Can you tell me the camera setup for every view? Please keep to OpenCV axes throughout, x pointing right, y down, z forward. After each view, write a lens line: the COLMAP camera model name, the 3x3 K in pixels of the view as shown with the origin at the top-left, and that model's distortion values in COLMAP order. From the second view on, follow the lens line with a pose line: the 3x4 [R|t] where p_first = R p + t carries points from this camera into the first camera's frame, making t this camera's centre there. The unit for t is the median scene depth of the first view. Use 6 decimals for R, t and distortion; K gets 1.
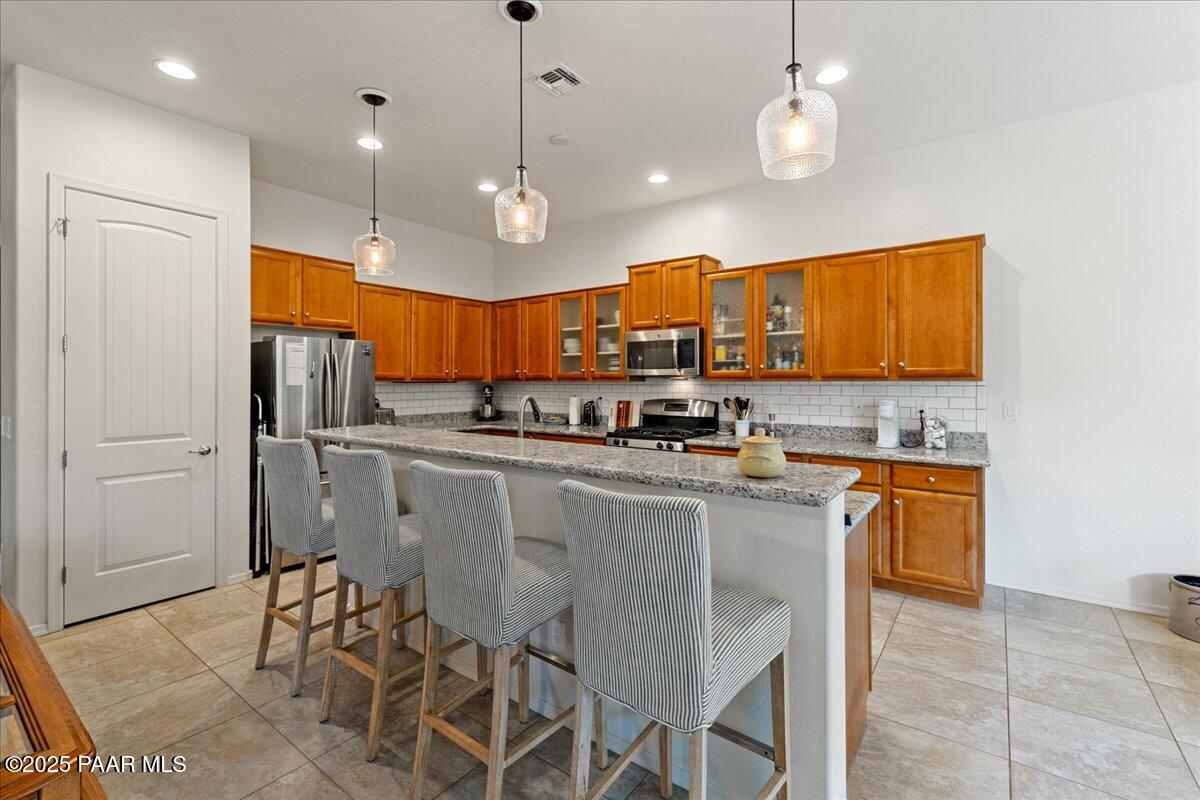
lens RADIAL K [[531.6, 0, 600.6], [0, 531.6, 389.6], [0, 0, 1]] dist [-0.005268, 0.000598]
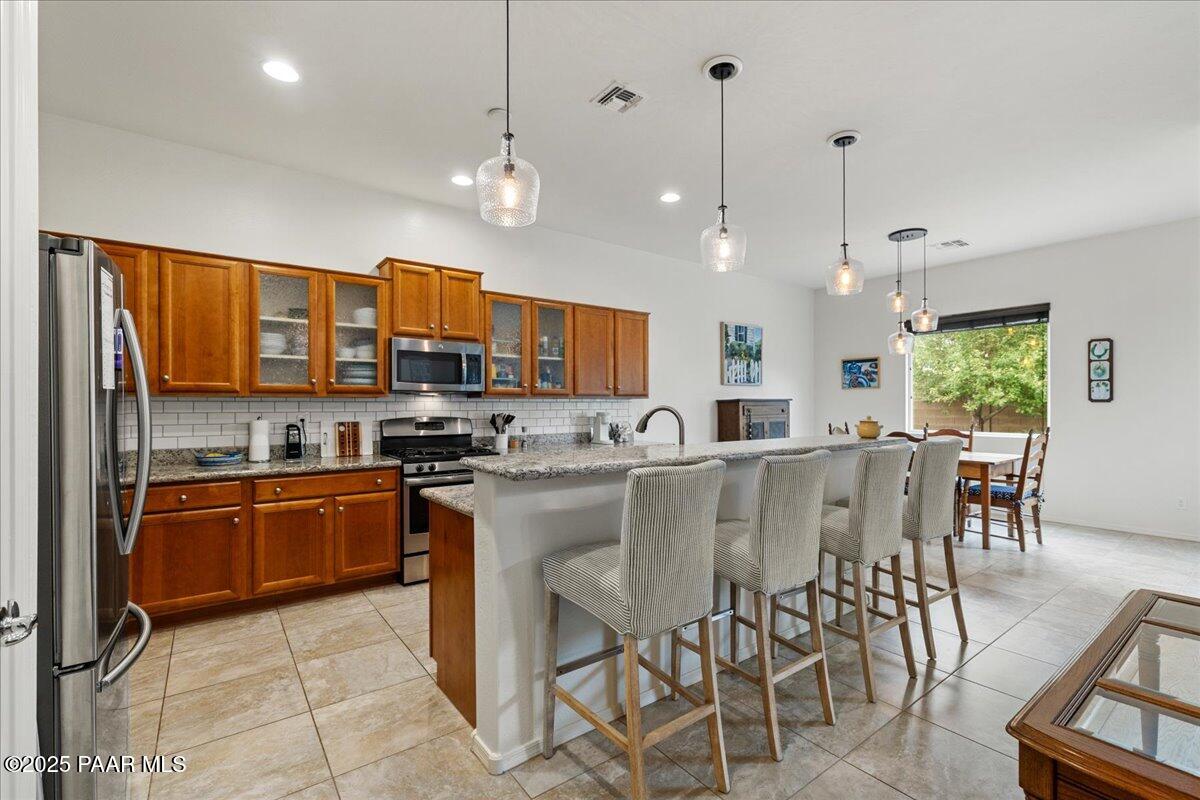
lens RADIAL K [[531.6, 0, 608.1], [0, 531.6, 405.5], [0, 0, 1]] dist [-0.005268, 0.000598]
pose [[0.269095, -0.001380, 0.963113, -0.691106], [0.015224, 0.999880, -0.002821, 0.005581], [-0.962993, 0.015422, 0.269083, 0.478932]]
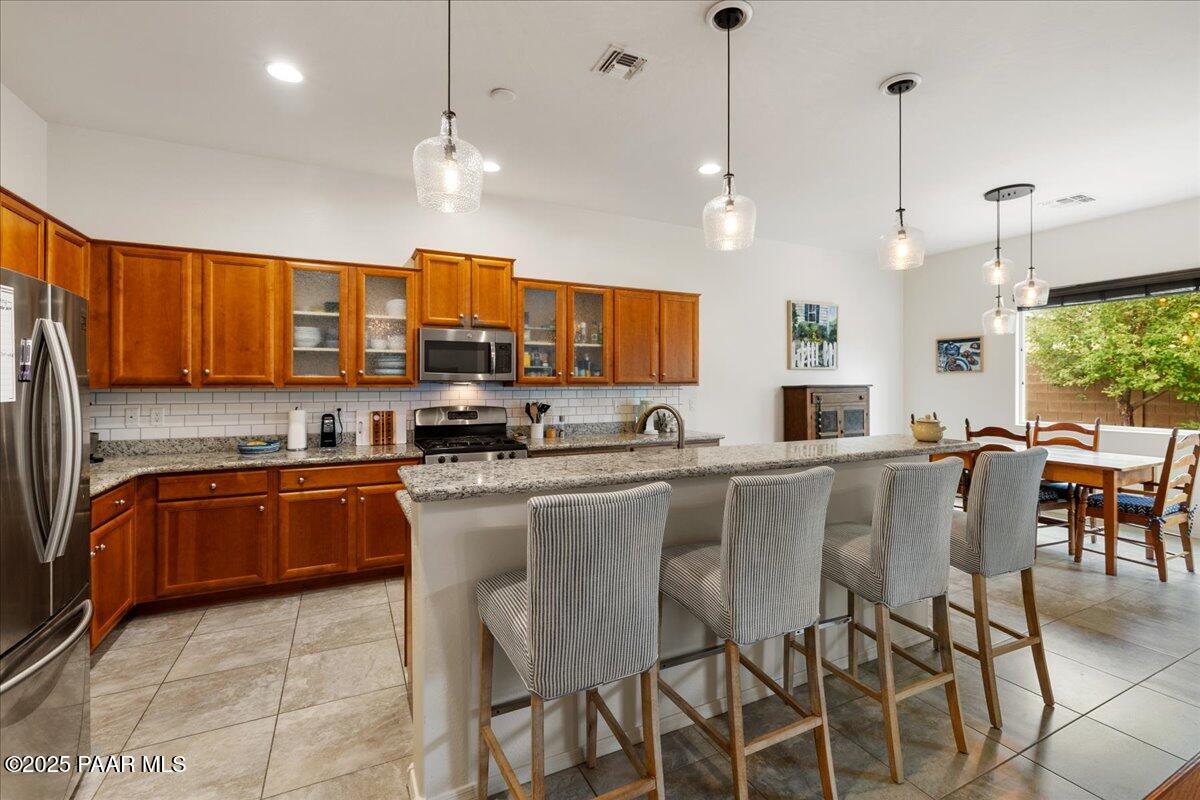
lens RADIAL K [[531.6, 0, 604.8], [0, 531.6, 383.1], [0, 0, 1]] dist [-0.005268, 0.000598]
pose [[0.440597, 0.001148, 0.897704, -0.599128], [0.012873, 0.999888, -0.007596, -0.012573], [-0.897613, 0.014903, 0.440533, 0.396335]]
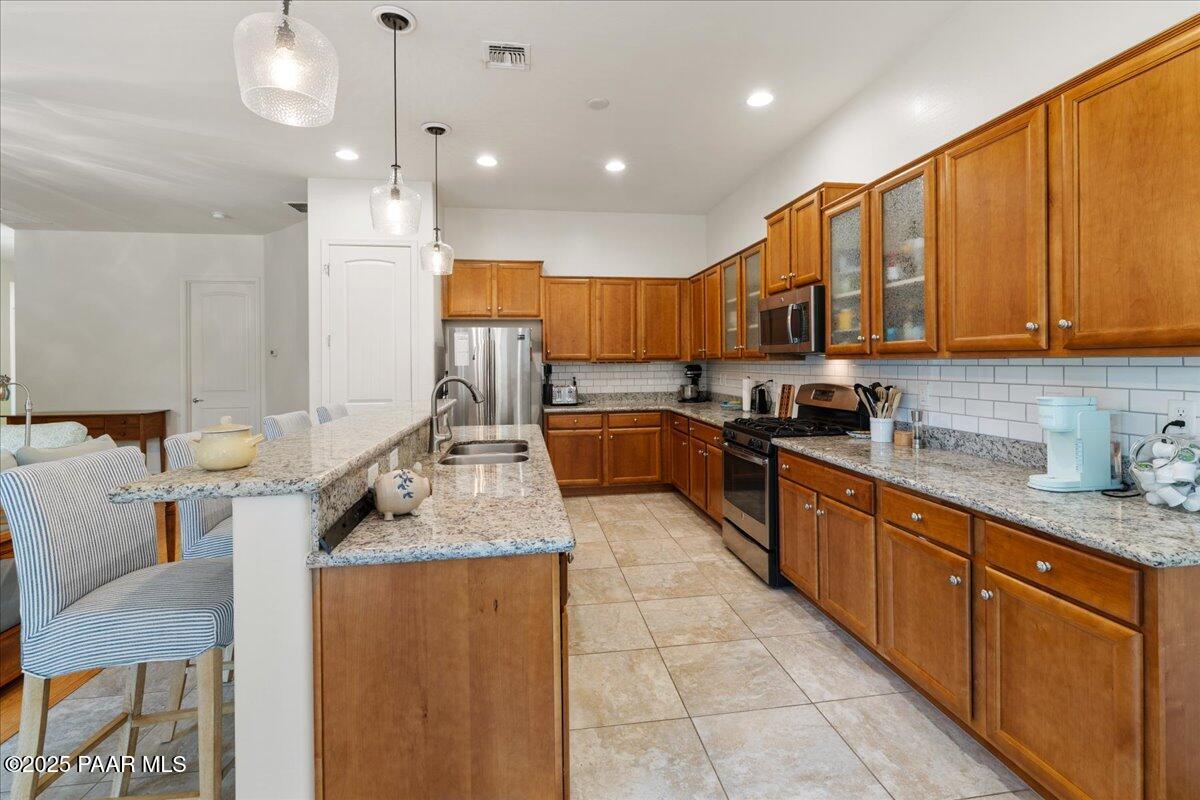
lens RADIAL K [[531.6, 0, 598.8], [0, 531.6, 369.4], [0, 0, 1]] dist [-0.005268, 0.000598]
pose [[0.705037, 0.005943, -0.709145, 0.469386], [-0.004877, 0.999982, 0.003531, -0.003508], [0.709154, 0.000969, 0.705053, 0.268268]]
